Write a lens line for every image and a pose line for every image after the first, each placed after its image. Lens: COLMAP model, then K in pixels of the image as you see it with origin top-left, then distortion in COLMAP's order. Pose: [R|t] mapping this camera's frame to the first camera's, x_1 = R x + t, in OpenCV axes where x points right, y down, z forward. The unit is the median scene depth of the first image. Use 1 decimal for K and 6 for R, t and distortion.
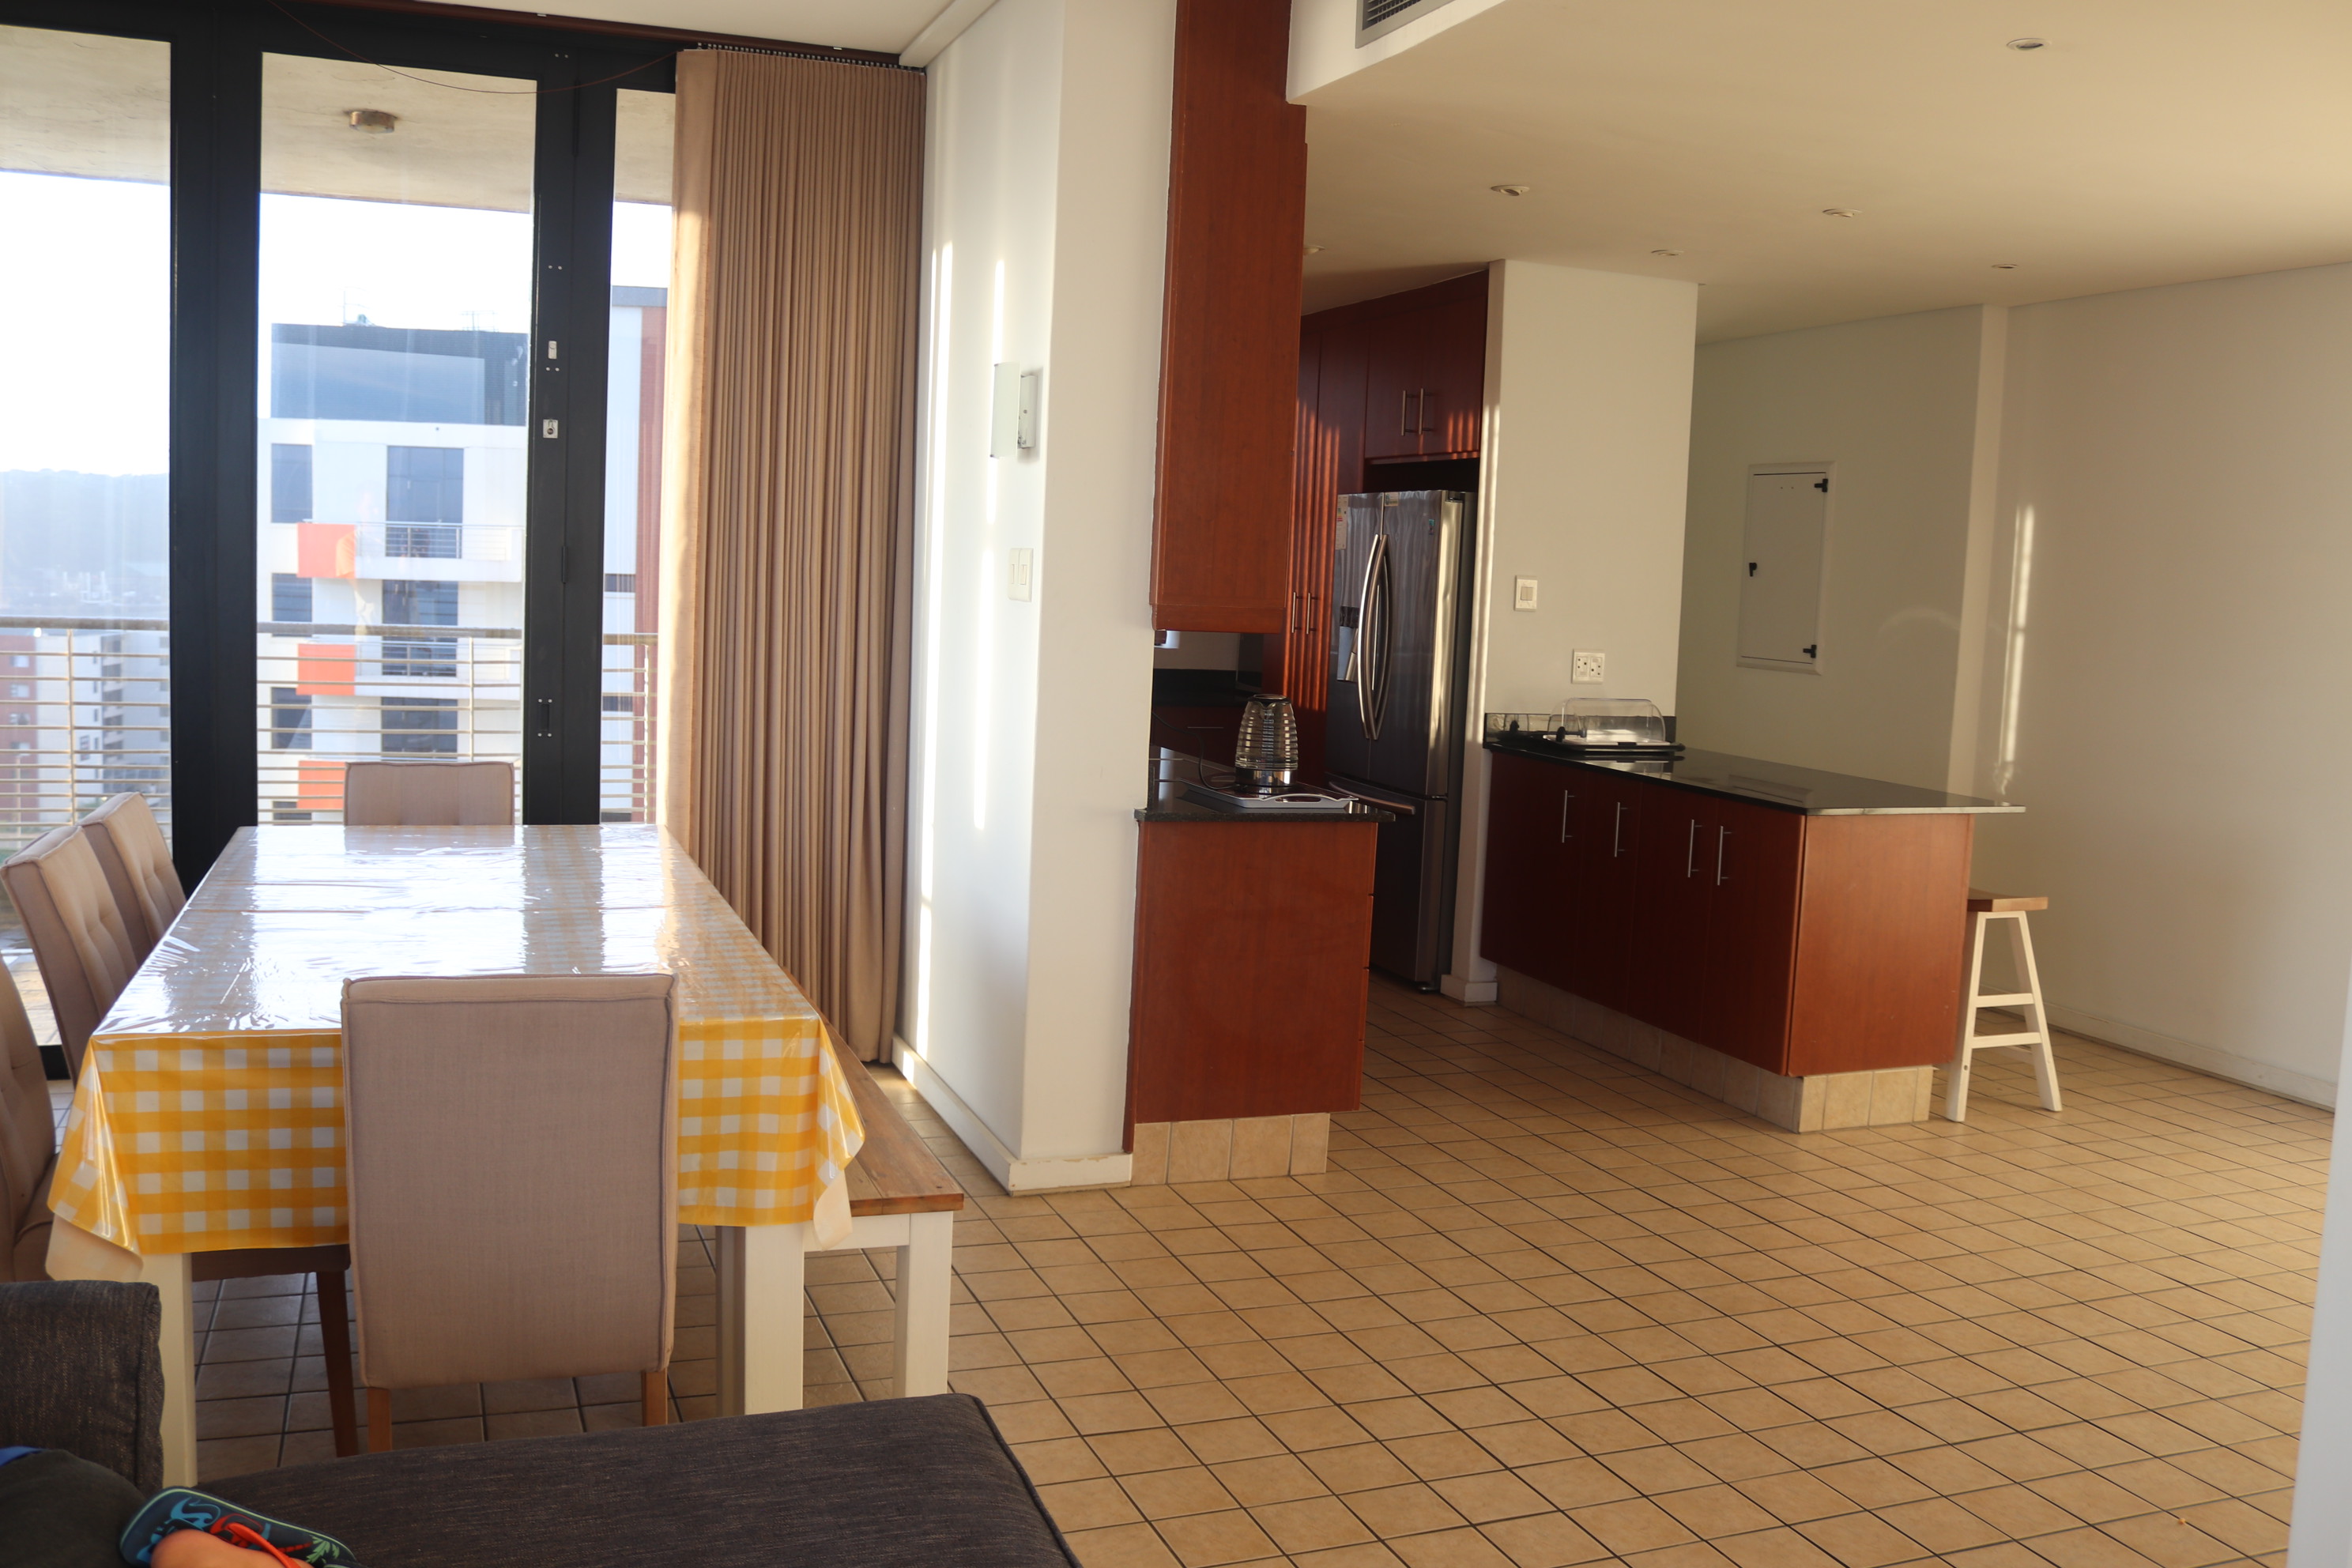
lens RADIAL K [[1939.0, 0, 1176.0], [0, 1939.0, 784.0], [0, 0, 1]] dist [-0.006450, -0.141943]
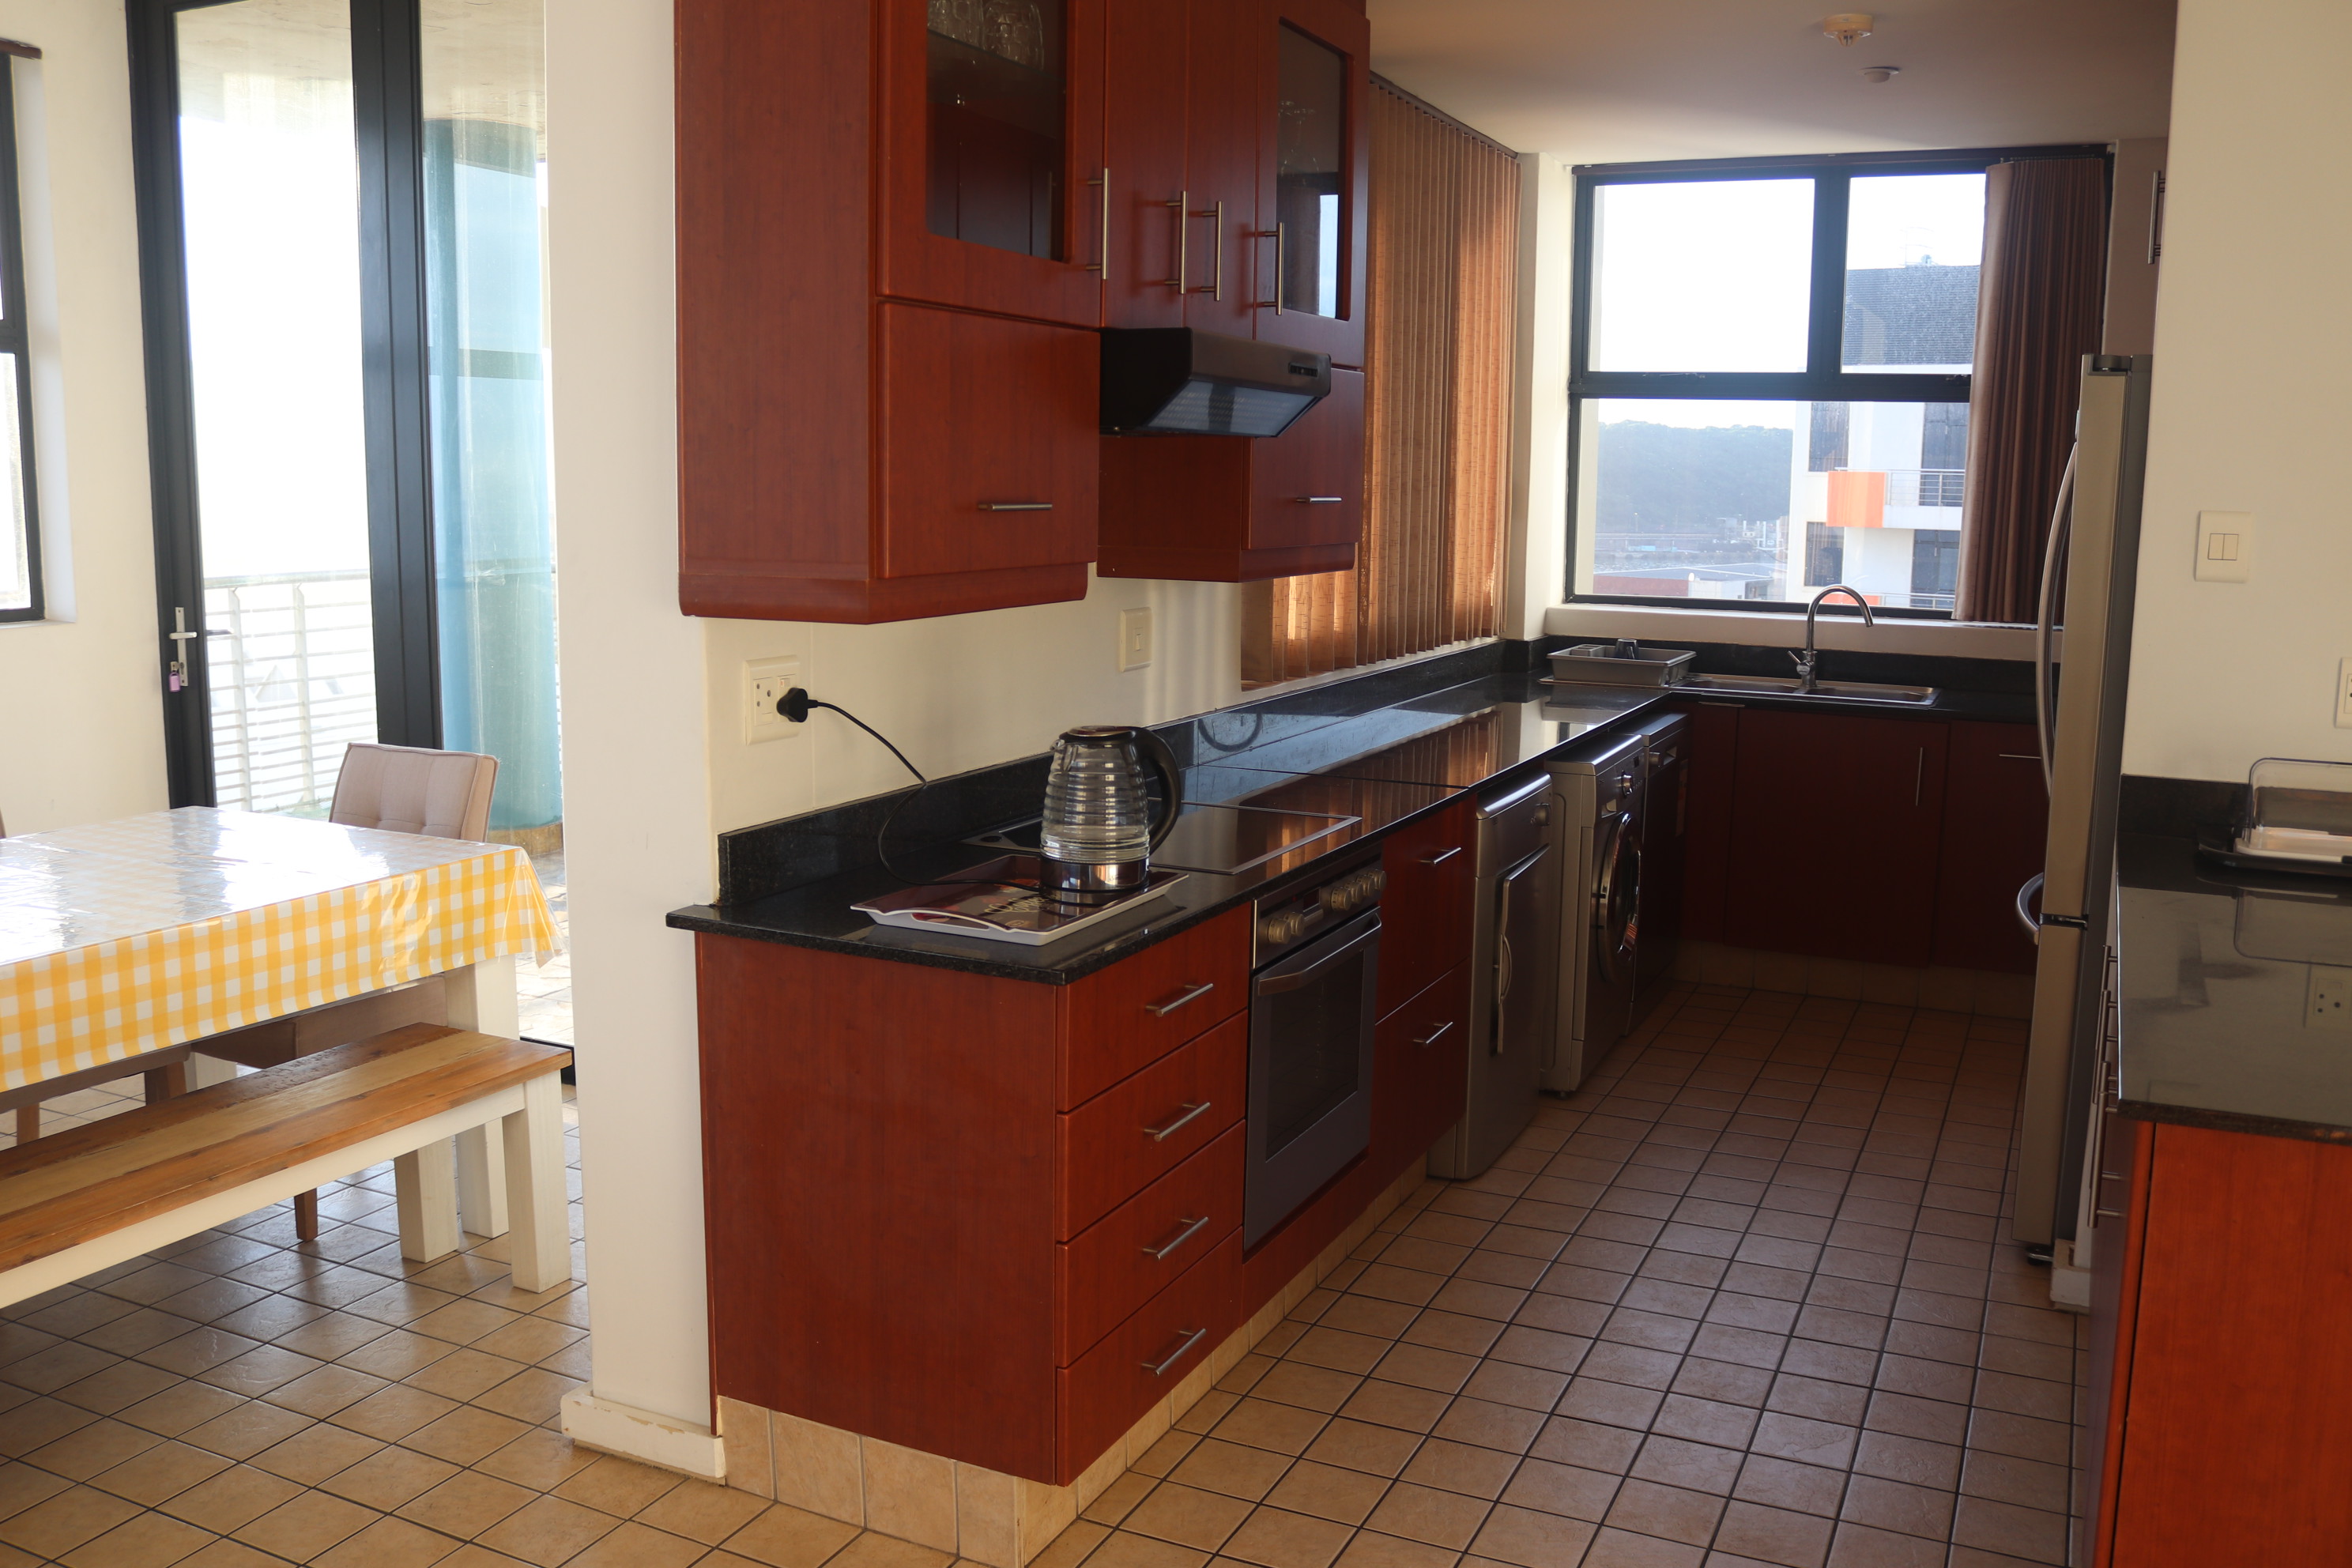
lens RADIAL K [[1939.0, 0, 1176.0], [0, 1939.0, 784.0], [0, 0, 1]] dist [-0.006450, -0.141943]
pose [[0.681101, 0.080422, -0.727759, 0.485428], [-0.060905, 0.996728, 0.053145, -0.062013], [0.729652, 0.008127, 0.683771, 0.622727]]
